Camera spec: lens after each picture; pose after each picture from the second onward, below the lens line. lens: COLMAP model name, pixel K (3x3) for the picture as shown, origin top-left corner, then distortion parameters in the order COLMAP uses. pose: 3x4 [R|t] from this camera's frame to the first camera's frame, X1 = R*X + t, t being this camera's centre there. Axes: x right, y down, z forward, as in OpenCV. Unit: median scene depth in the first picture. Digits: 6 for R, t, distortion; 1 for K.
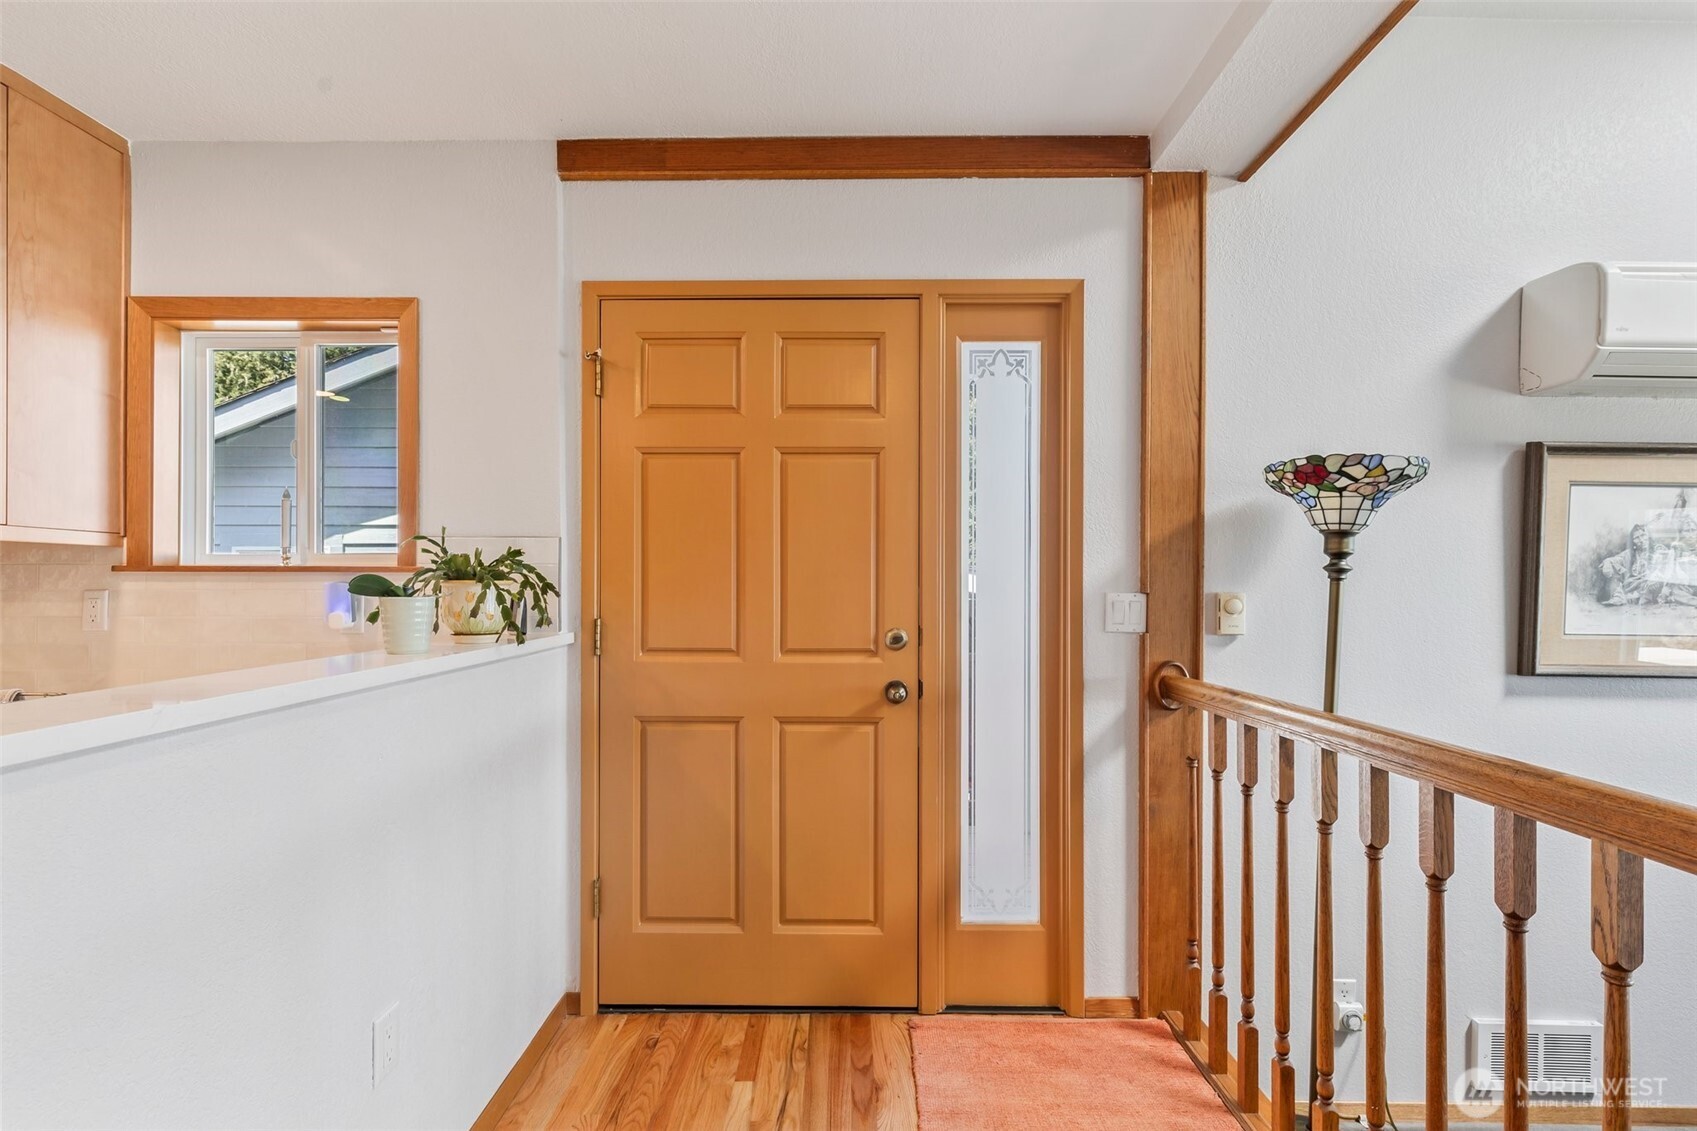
lens RADIAL K [[768.0, 0, 844.4], [0, 768.0, 582.6], [0, 0, 1]] dist [0.005494, -0.001793]
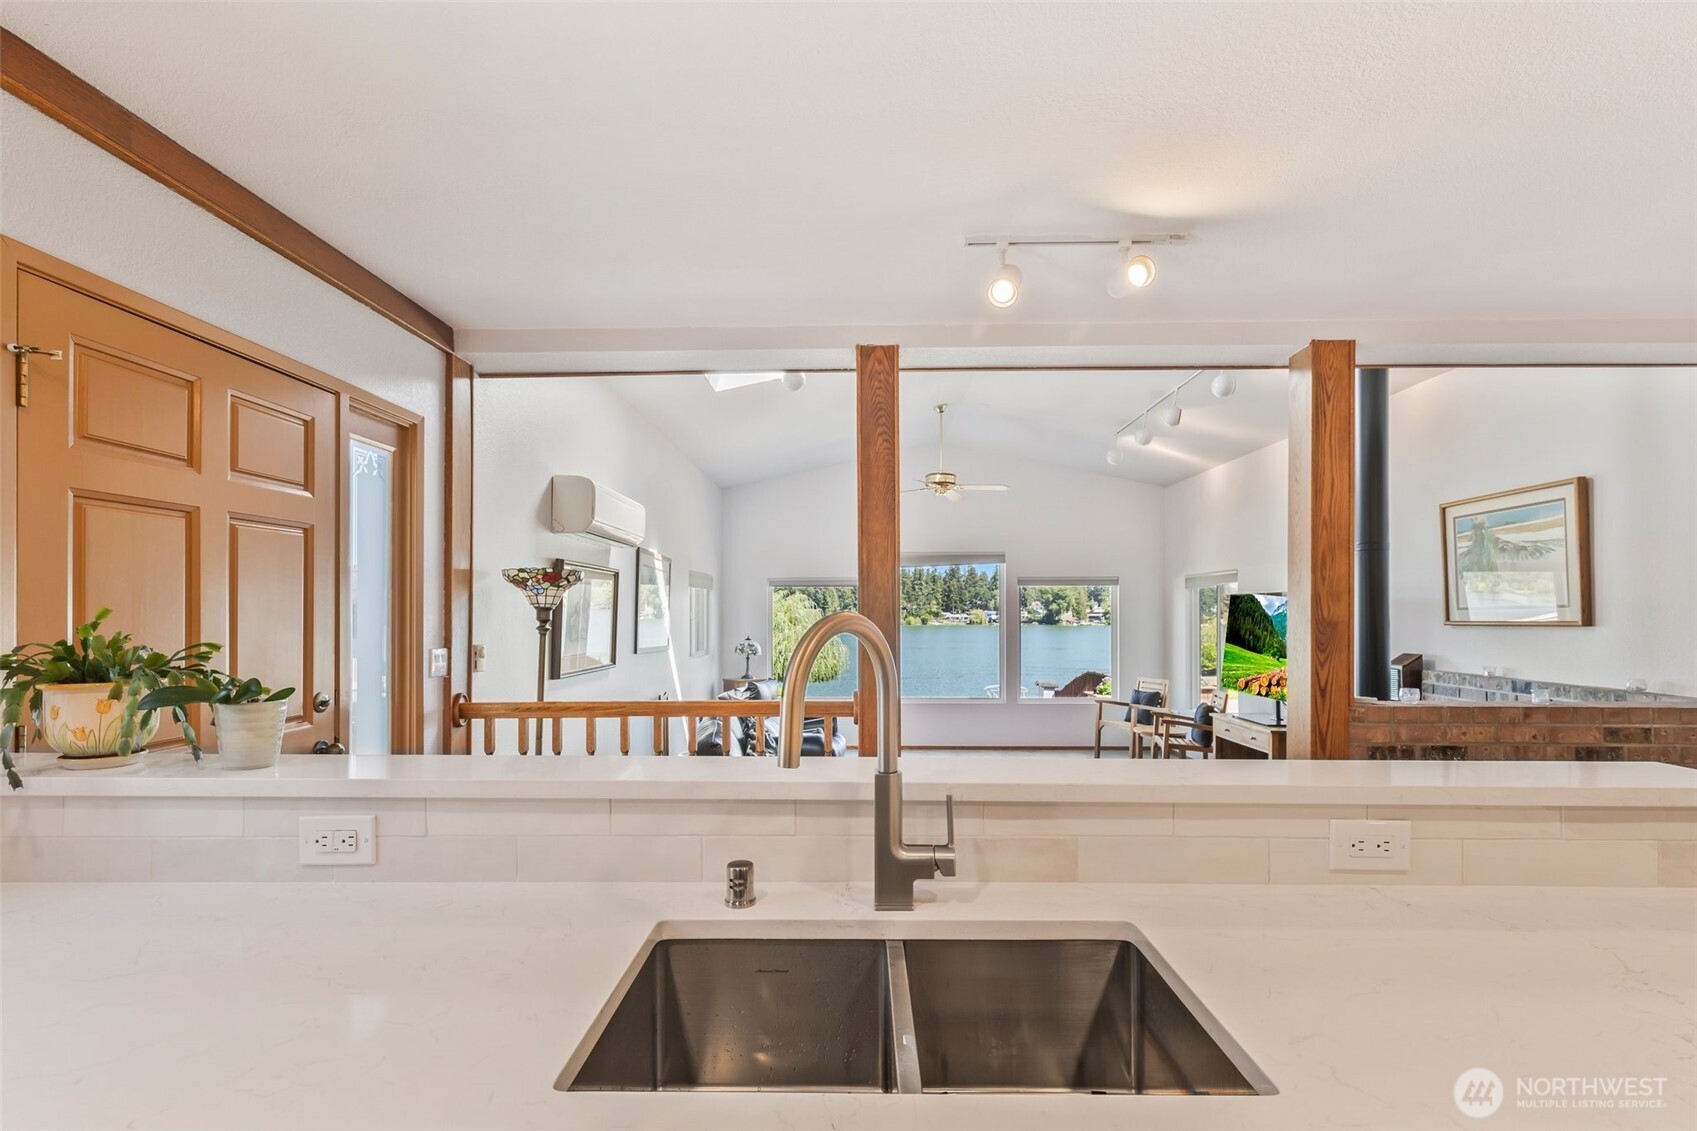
lens RADIAL K [[768.0, 0, 840.9], [0, 768.0, 603.8], [0, 0, 1]] dist [0.005494, -0.001793]
pose [[0.021835, 0.001287, 0.999761, -1.011752], [-0.002357, 0.999996, -0.001236, -0.067051], [-0.999759, -0.002329, 0.021838, 0.243093]]
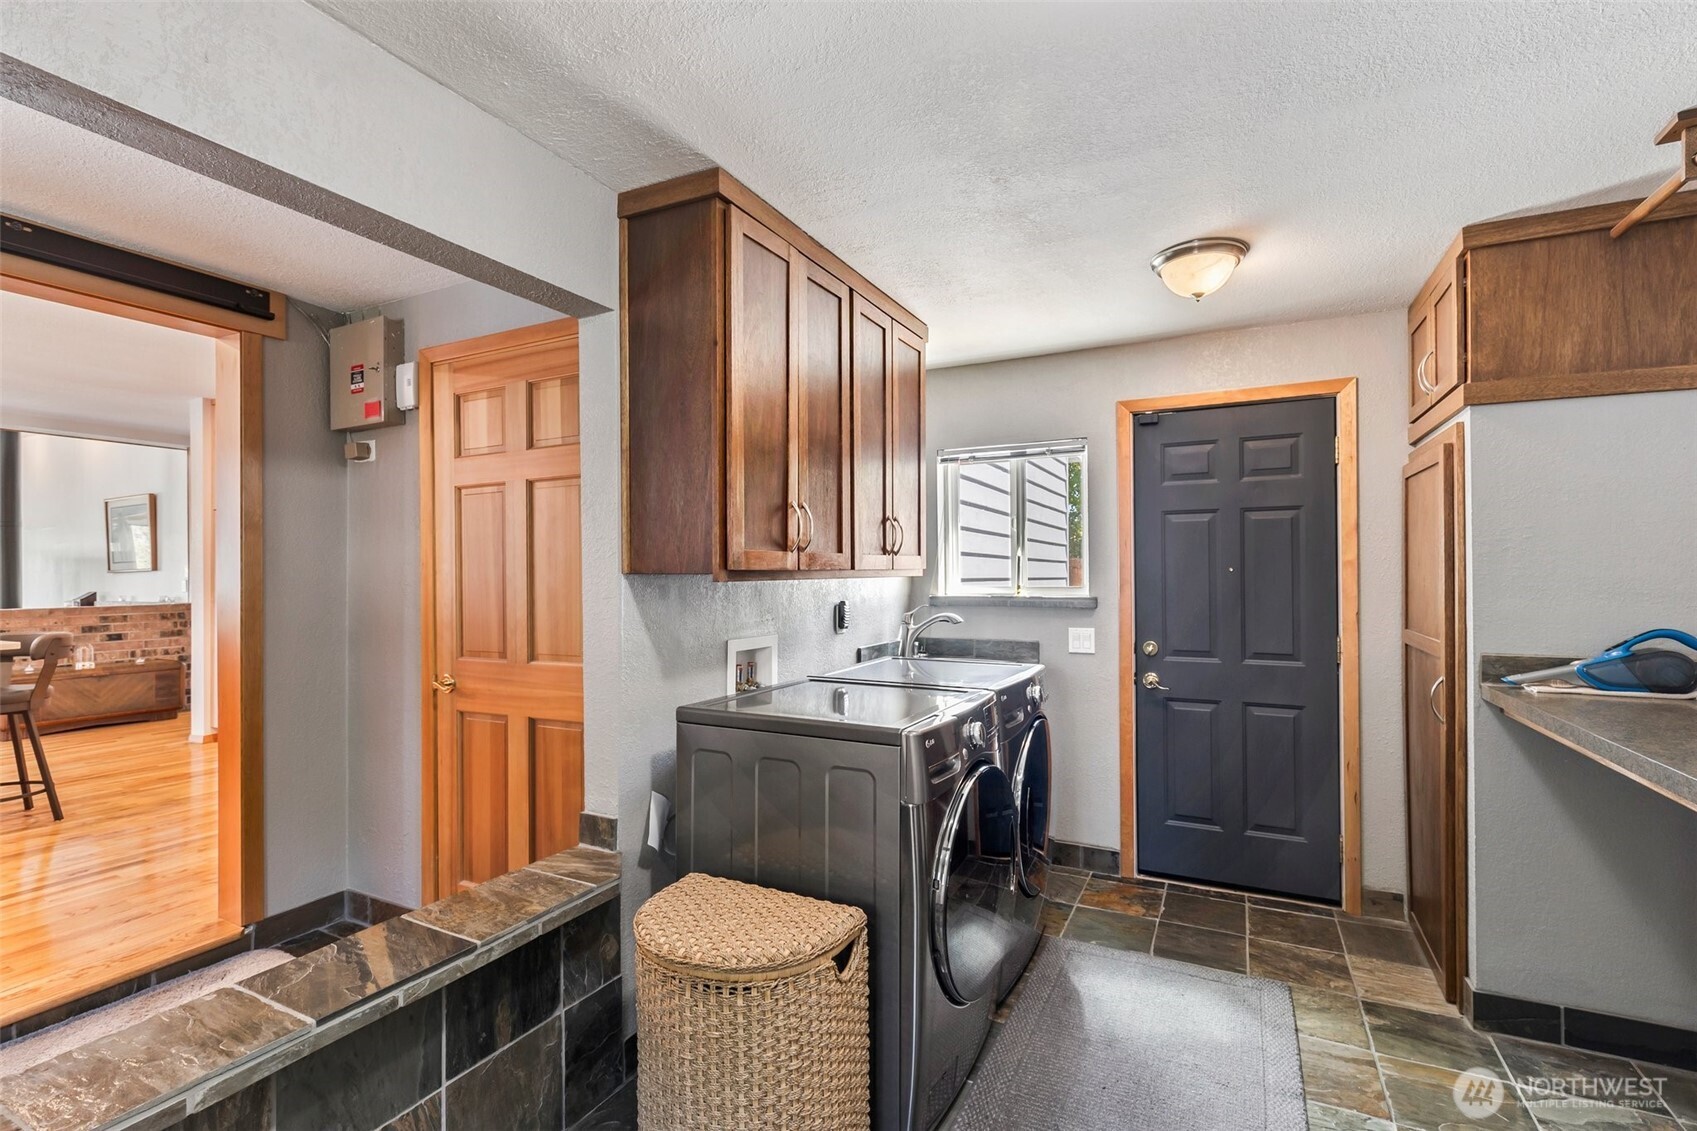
lens RADIAL K [[768.0, 0, 850.9], [0, 768.0, 570.1], [0, 0, 1]] dist [0.005494, -0.001793]
pose [[-0.895487, -0.001972, 0.445083, -3.466669], [-0.002909, 0.999995, -0.001421, -0.028206], [-0.445078, -0.002567, -0.895488, 0.256521]]
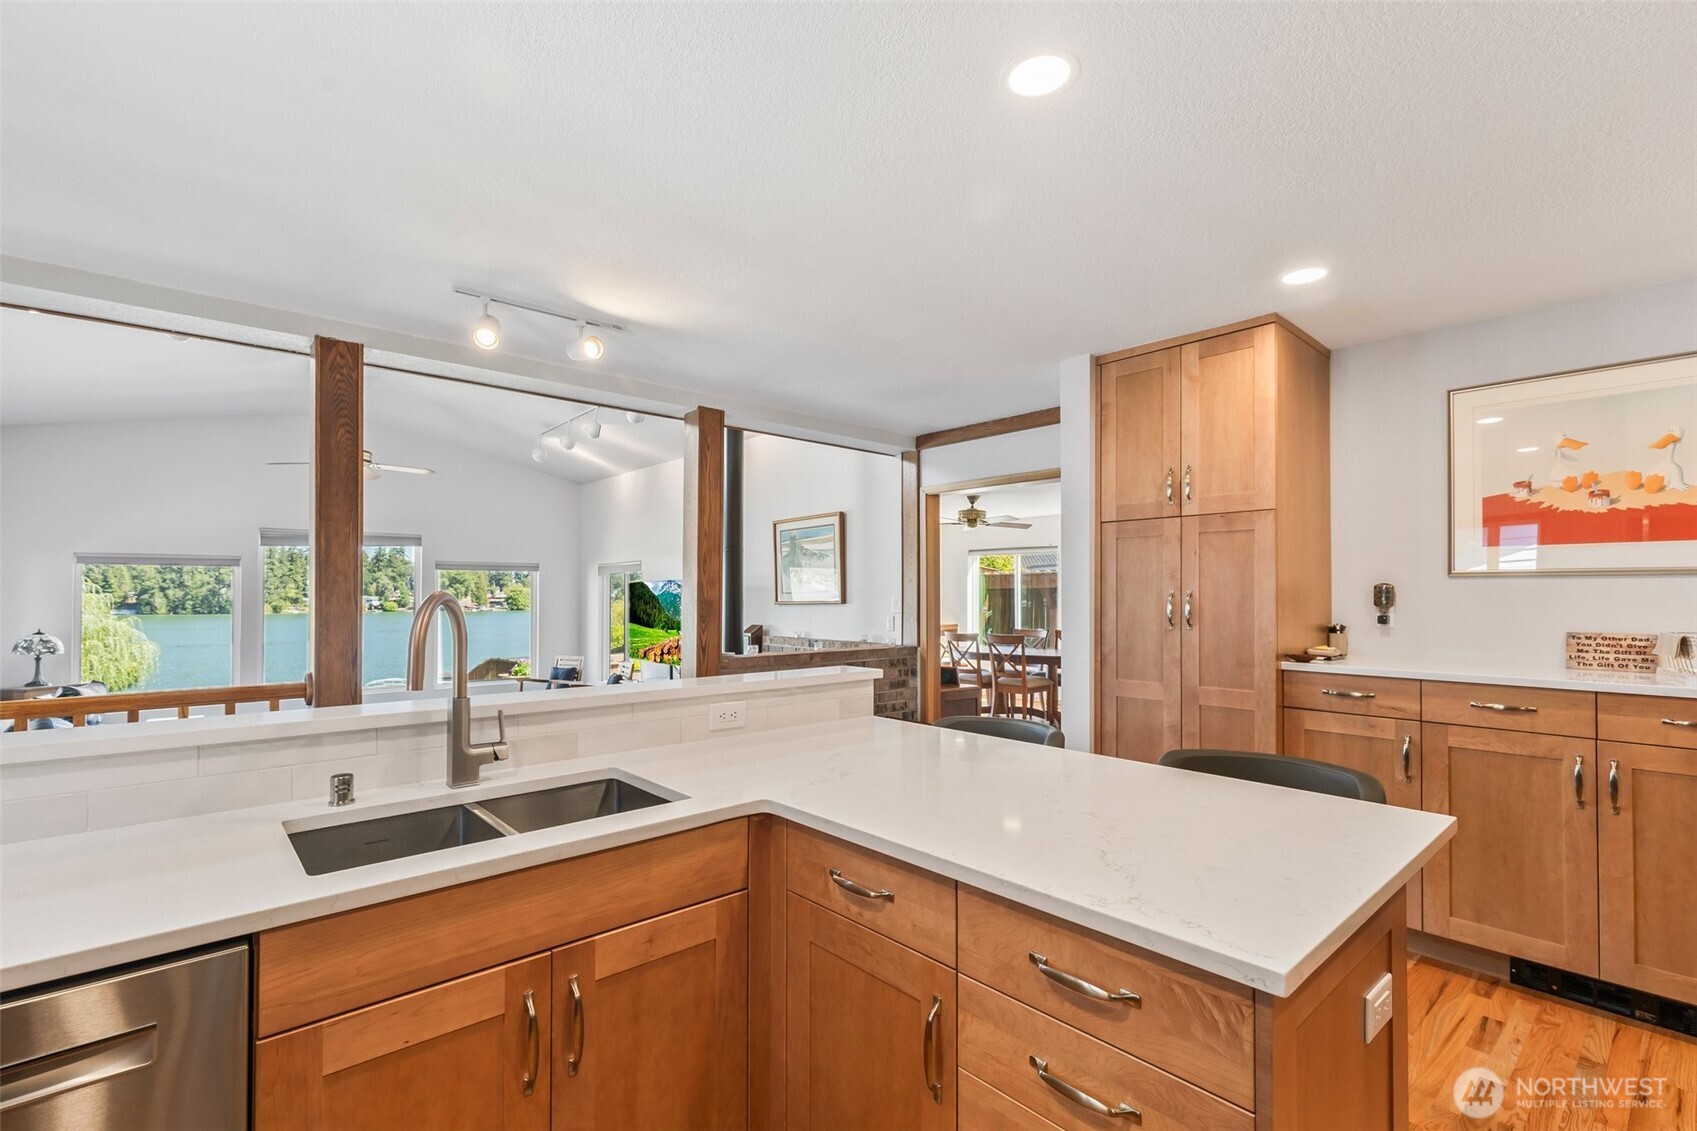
lens RADIAL K [[768.0, 0, 846.9], [0, 768.0, 584.4], [0, 0, 1]] dist [0.005494, -0.001793]
pose [[-0.663284, 0.003748, 0.748358, -1.350450], [-0.006305, 0.999924, -0.010596, -0.063887], [-0.748341, -0.011747, -0.663210, 0.453936]]
